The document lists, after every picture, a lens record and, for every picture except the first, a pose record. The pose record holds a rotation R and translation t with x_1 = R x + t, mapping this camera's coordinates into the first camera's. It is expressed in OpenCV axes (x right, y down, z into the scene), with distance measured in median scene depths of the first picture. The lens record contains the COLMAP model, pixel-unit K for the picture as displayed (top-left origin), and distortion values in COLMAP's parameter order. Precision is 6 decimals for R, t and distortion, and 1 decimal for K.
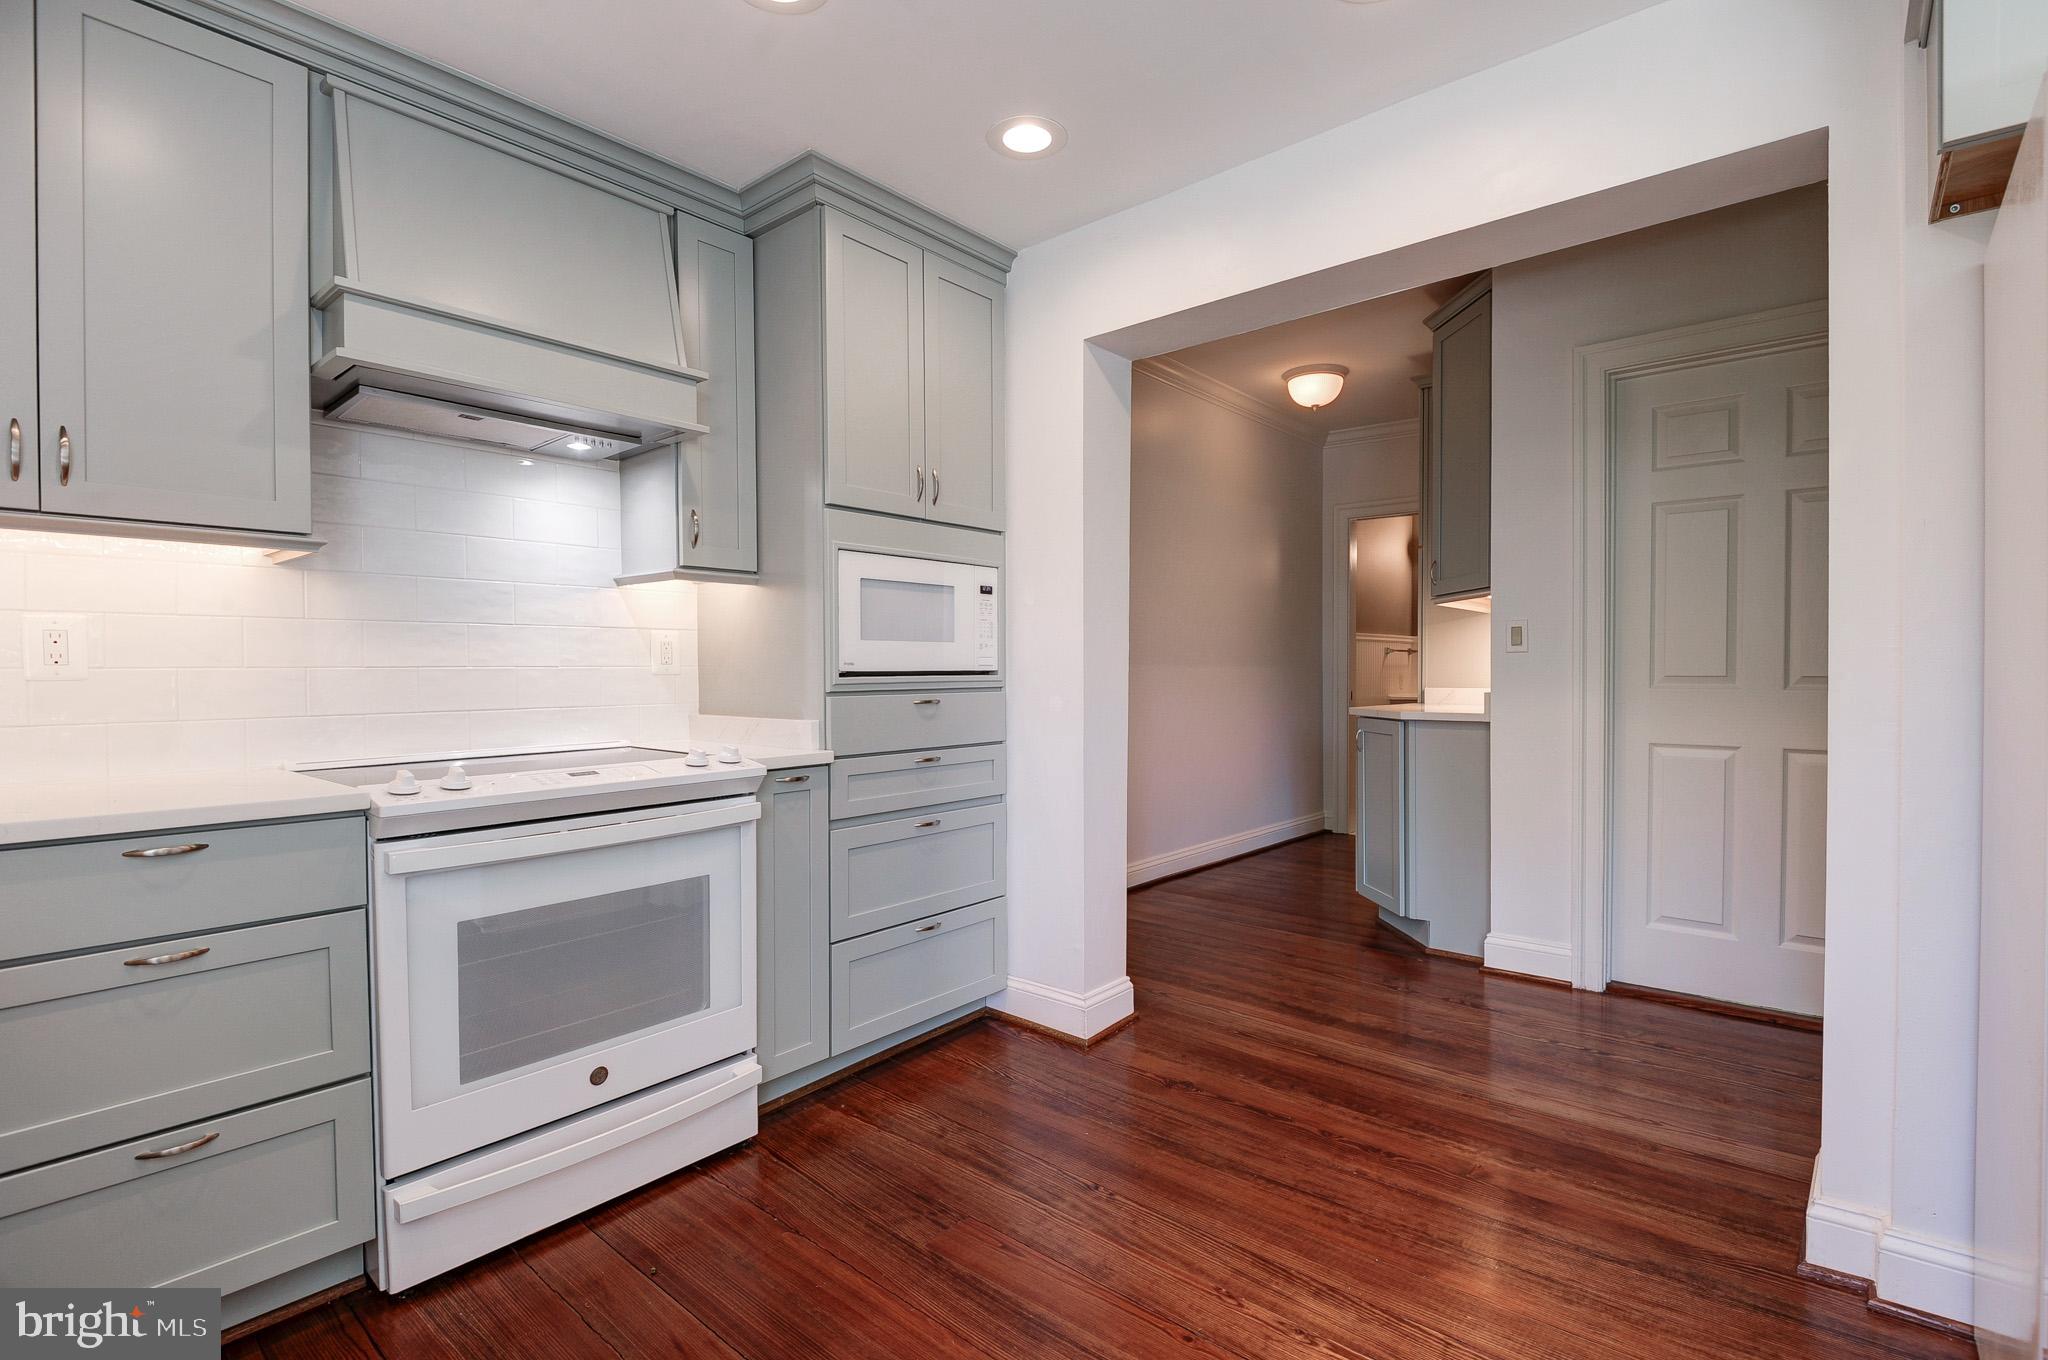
lens RADIAL K [[963.4, 0, 1074.4], [0, 963.4, 683.2], [0, 0, 1]] dist [0.036634, -0.029736]
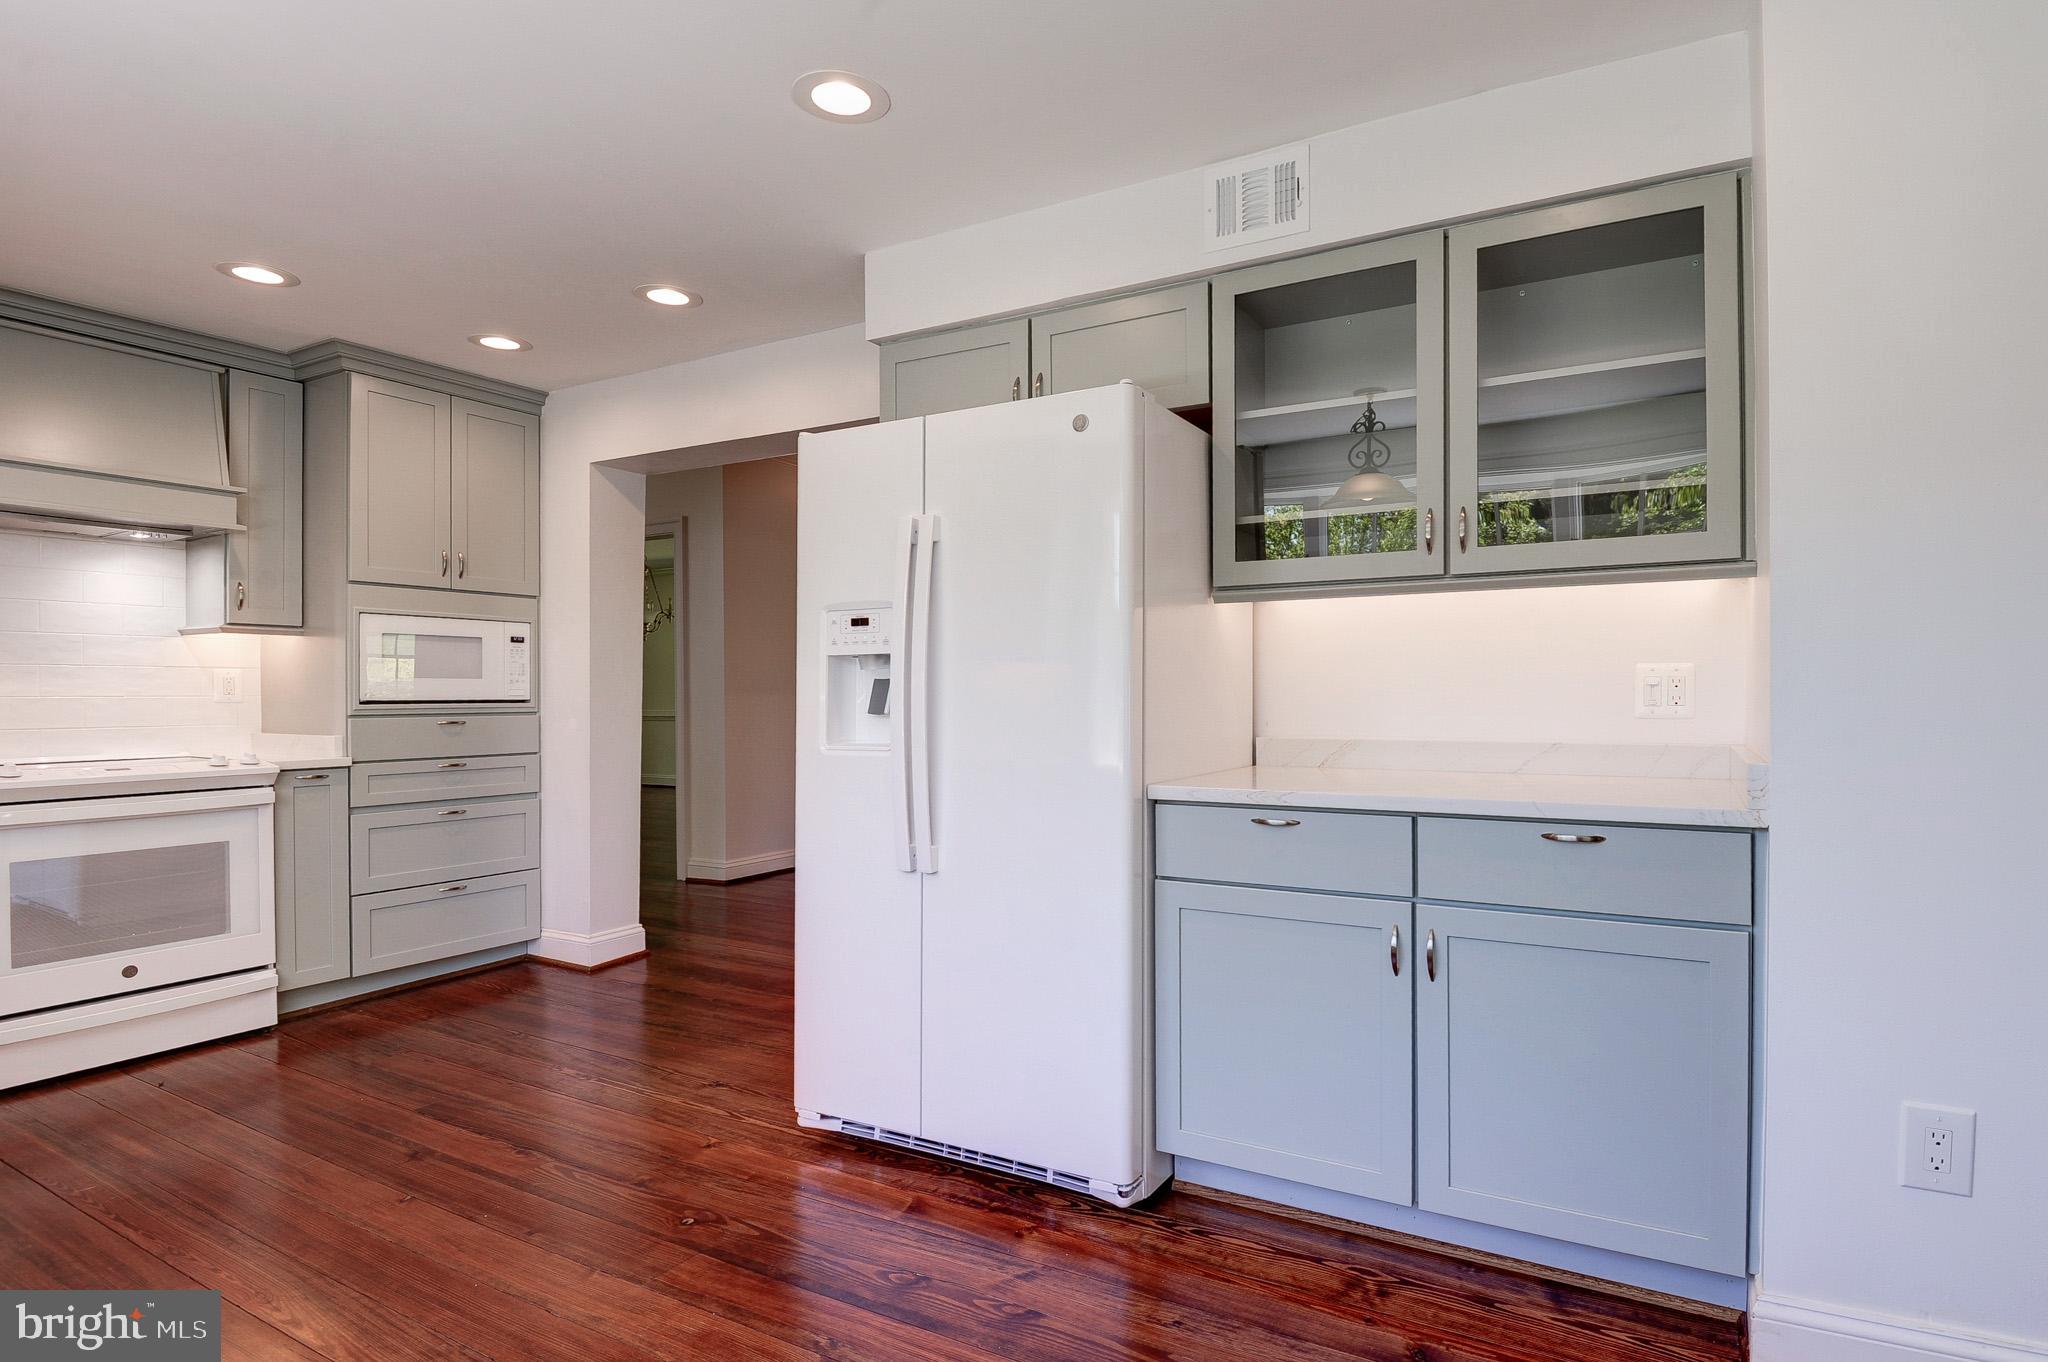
lens RADIAL K [[1005.8, 0, 1224.4], [0, 1005.8, 696.2], [0, 0, 1]] dist [-0.000924, -0.011535]
pose [[0.966776, 0.002378, 0.255615, 0.567241], [0.001177, 0.999905, -0.013752, 0.002978], [-0.255624, 0.013596, 0.966681, -0.679202]]
